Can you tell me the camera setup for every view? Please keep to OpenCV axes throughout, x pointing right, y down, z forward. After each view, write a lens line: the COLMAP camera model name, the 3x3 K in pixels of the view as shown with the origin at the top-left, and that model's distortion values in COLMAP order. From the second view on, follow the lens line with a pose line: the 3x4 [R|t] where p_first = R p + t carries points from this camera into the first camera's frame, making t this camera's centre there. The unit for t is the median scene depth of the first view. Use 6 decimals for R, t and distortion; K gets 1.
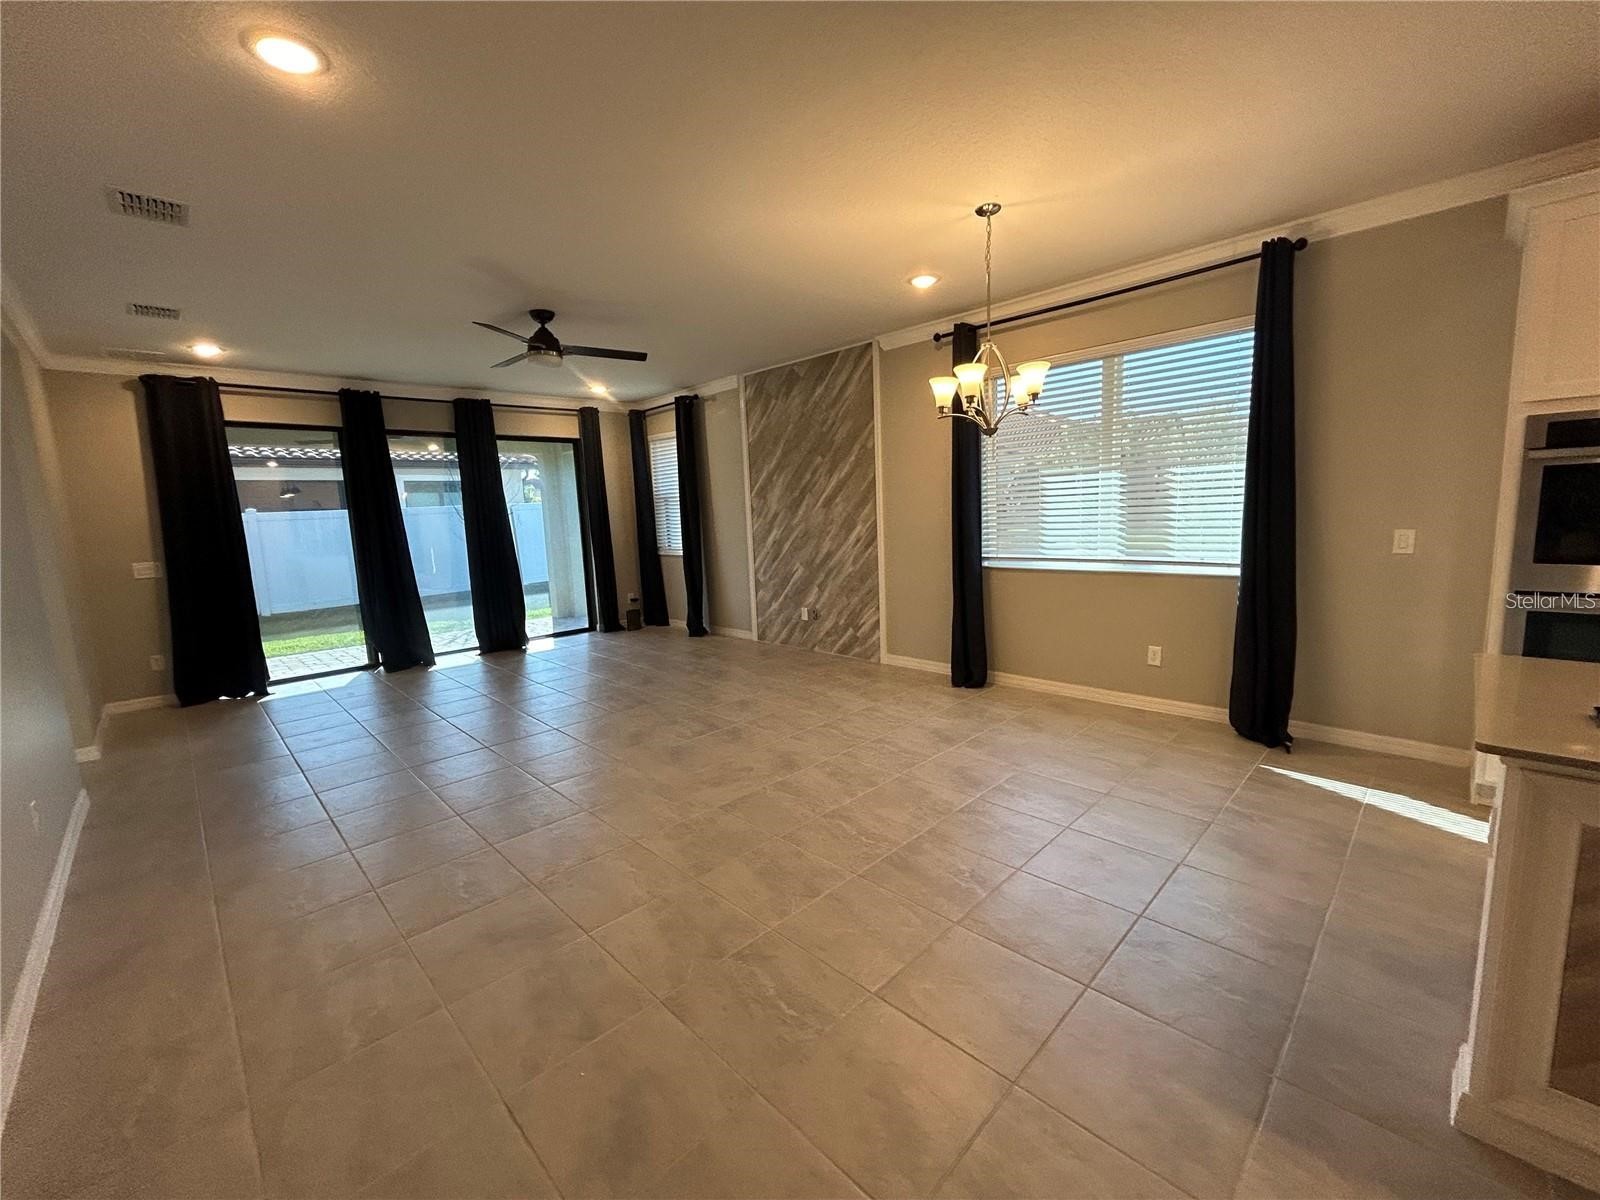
lens RADIAL K [[649.5, 0, 803.6], [0, 649.5, 598.1], [0, 0, 1]] dist [-0.003653, 0.000086]
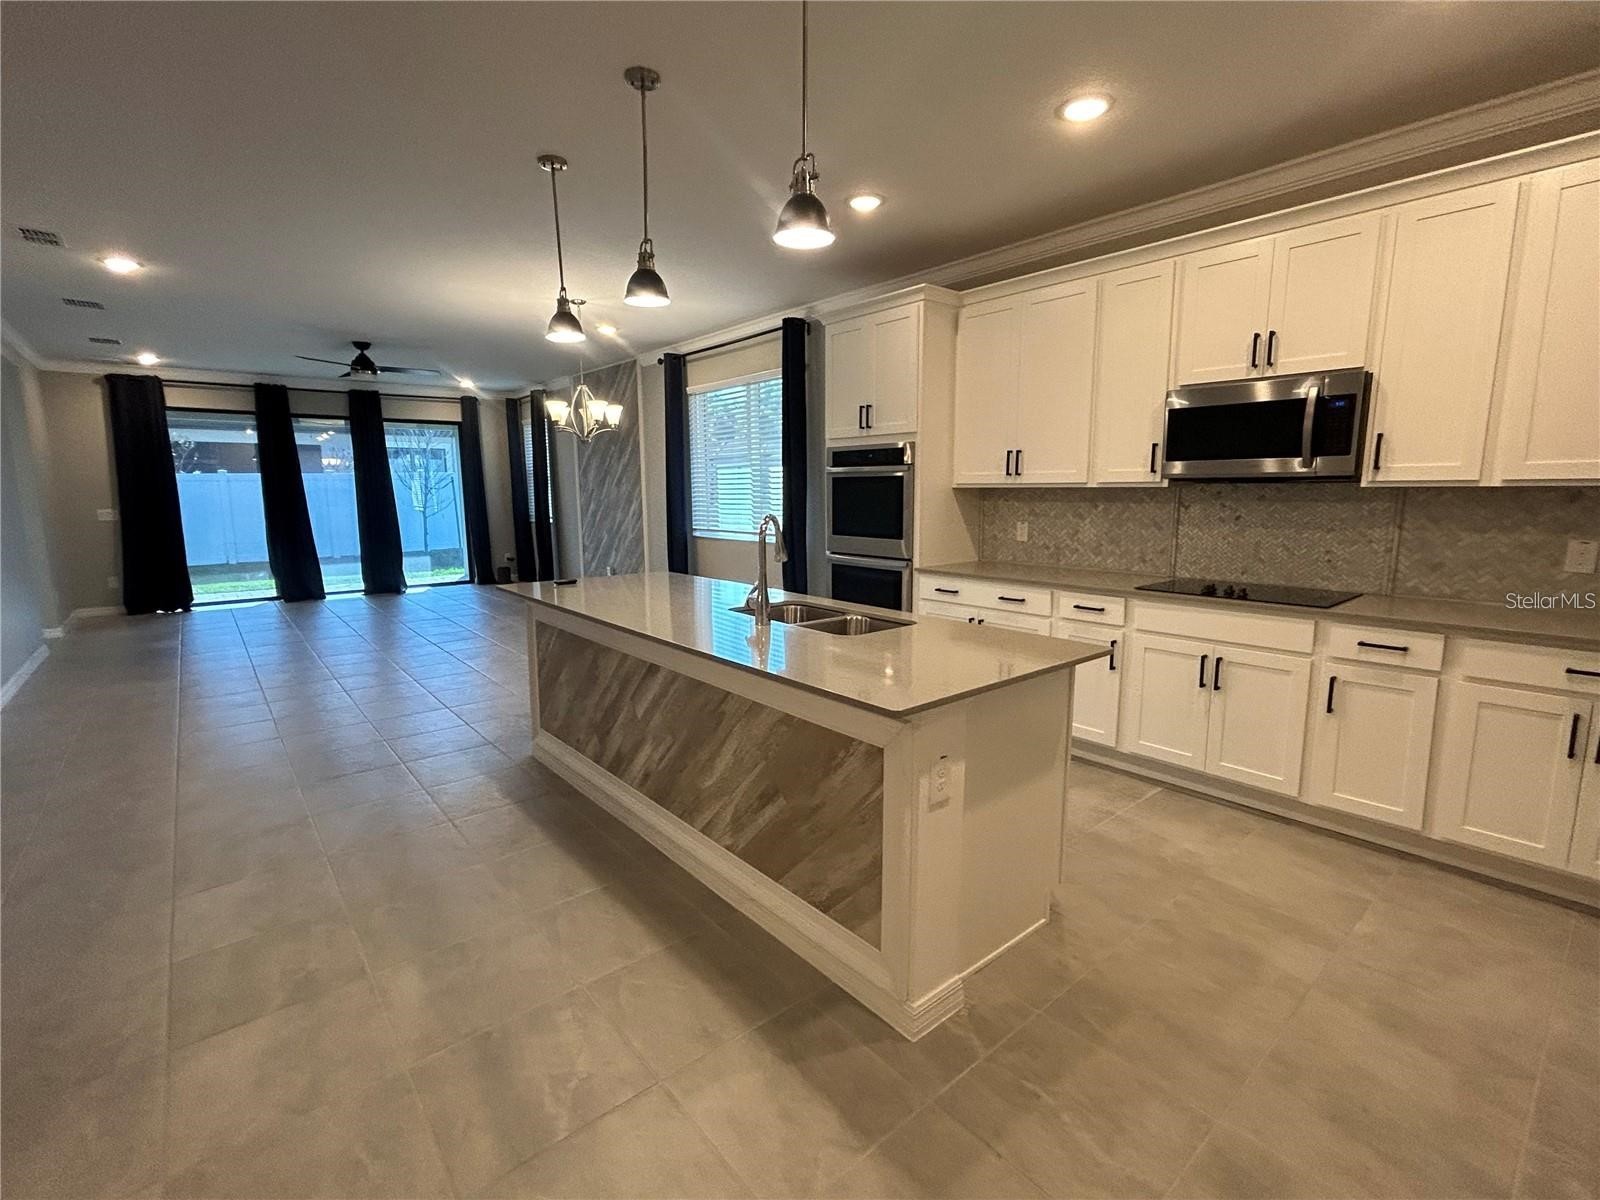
lens RADIAL K [[722.5, 0, 804.9], [0, 722.5, 597.4], [0, 0, 1]] dist [-0.004970, 0.001194]
pose [[0.996553, 0.045371, -0.069451, 0.499027], [-0.044068, 0.998825, 0.020185, 0.030481], [0.070286, -0.017055, 0.997381, -0.368566]]
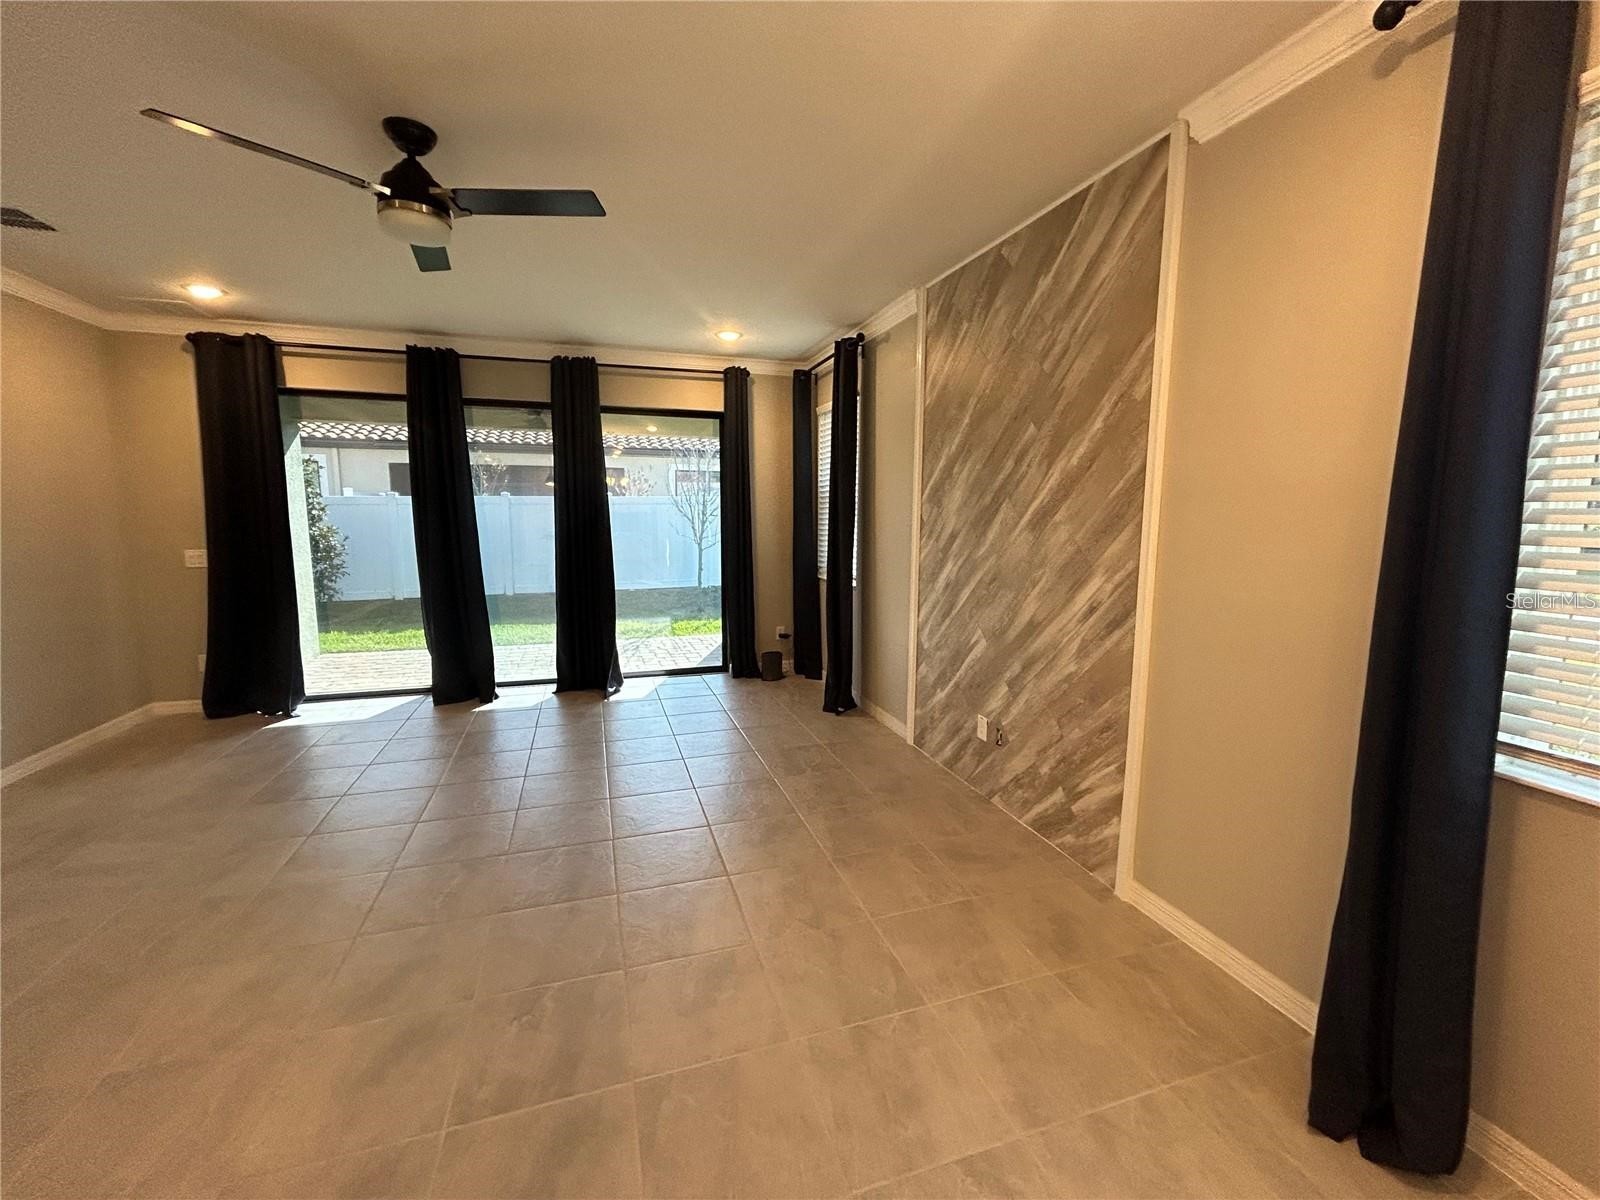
lens RADIAL K [[649.5, 0, 802.2], [0, 649.5, 596.9], [0, 0, 1]] dist [-0.003653, 0.000086]
pose [[0.893343, 0.104156, -0.437137, 0.095548], [-0.102509, 0.994354, 0.027434, -0.085173], [0.437526, 0.020302, 0.898976, 0.485844]]
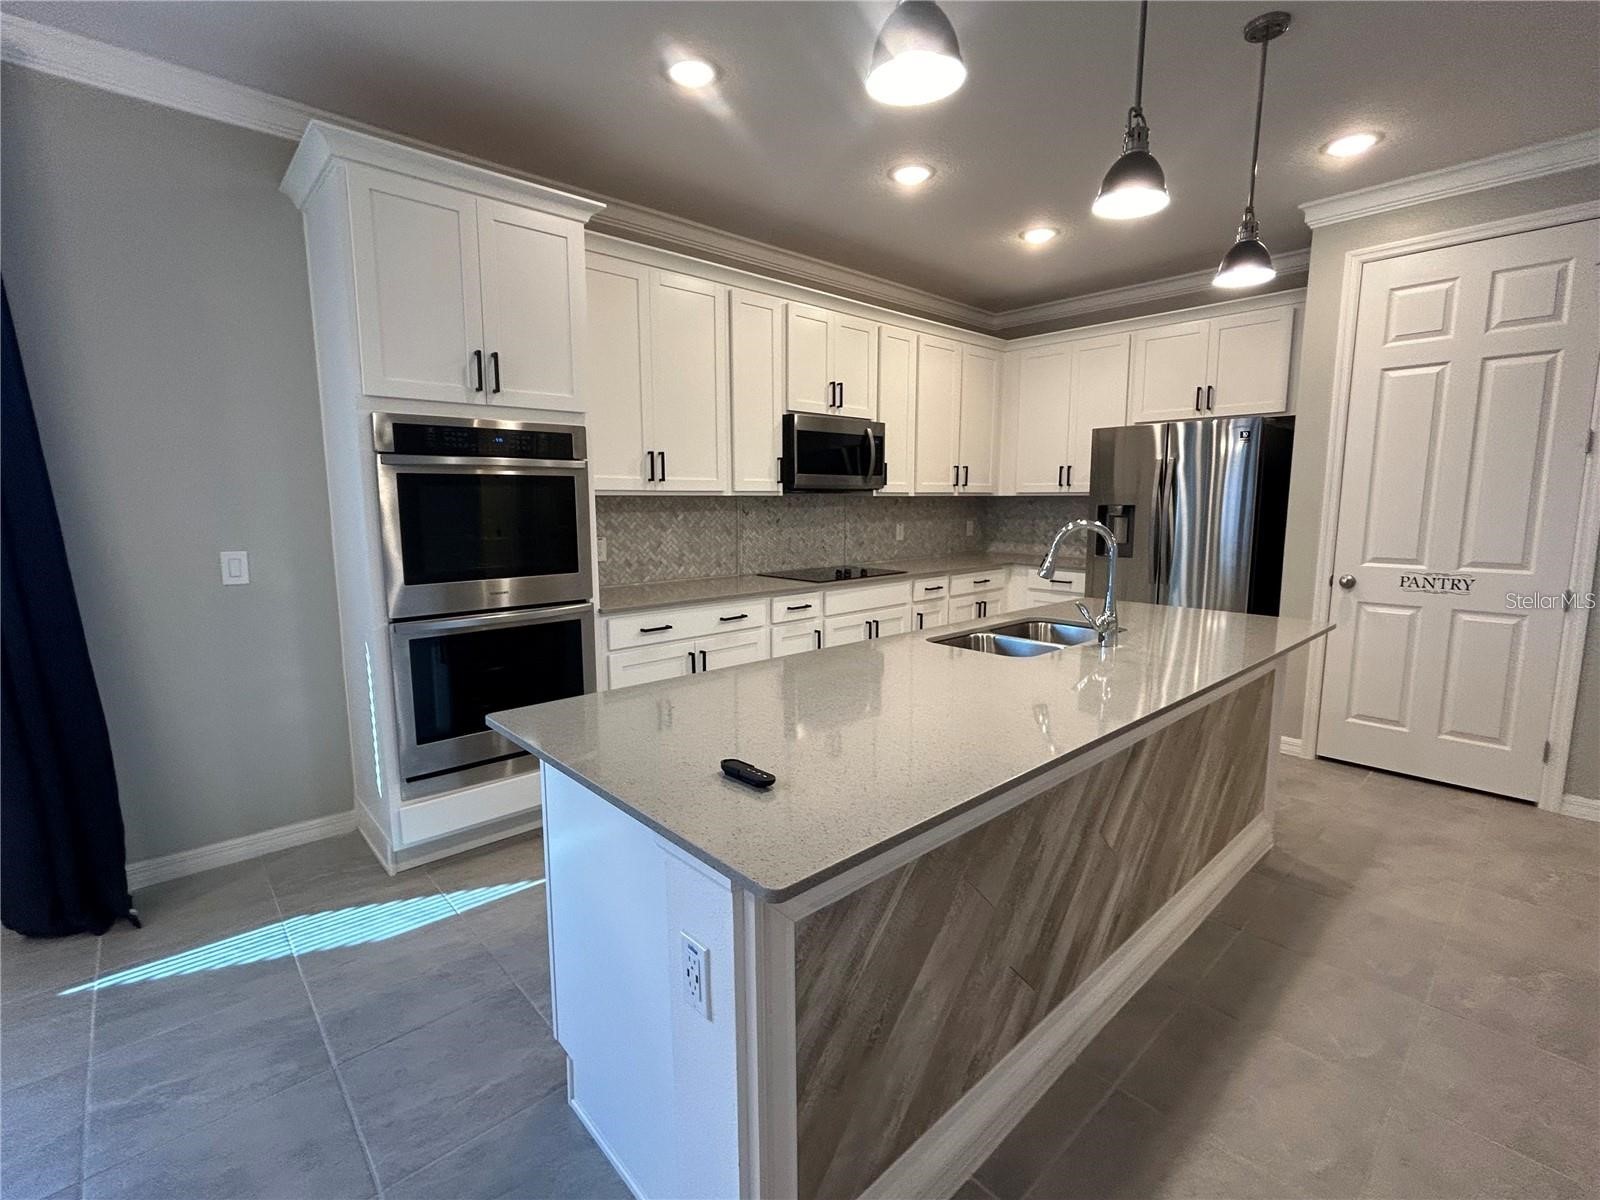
lens RADIAL K [[722.5, 0, 801.0], [0, 722.5, 590.7], [0, 0, 1]] dist [-0.004970, 0.001194]
pose [[0.036891, -0.086574, 0.995562, 0.075365], [0.135811, 0.987432, 0.080835, -0.022444], [-0.990048, 0.132227, 0.048185, 0.180900]]
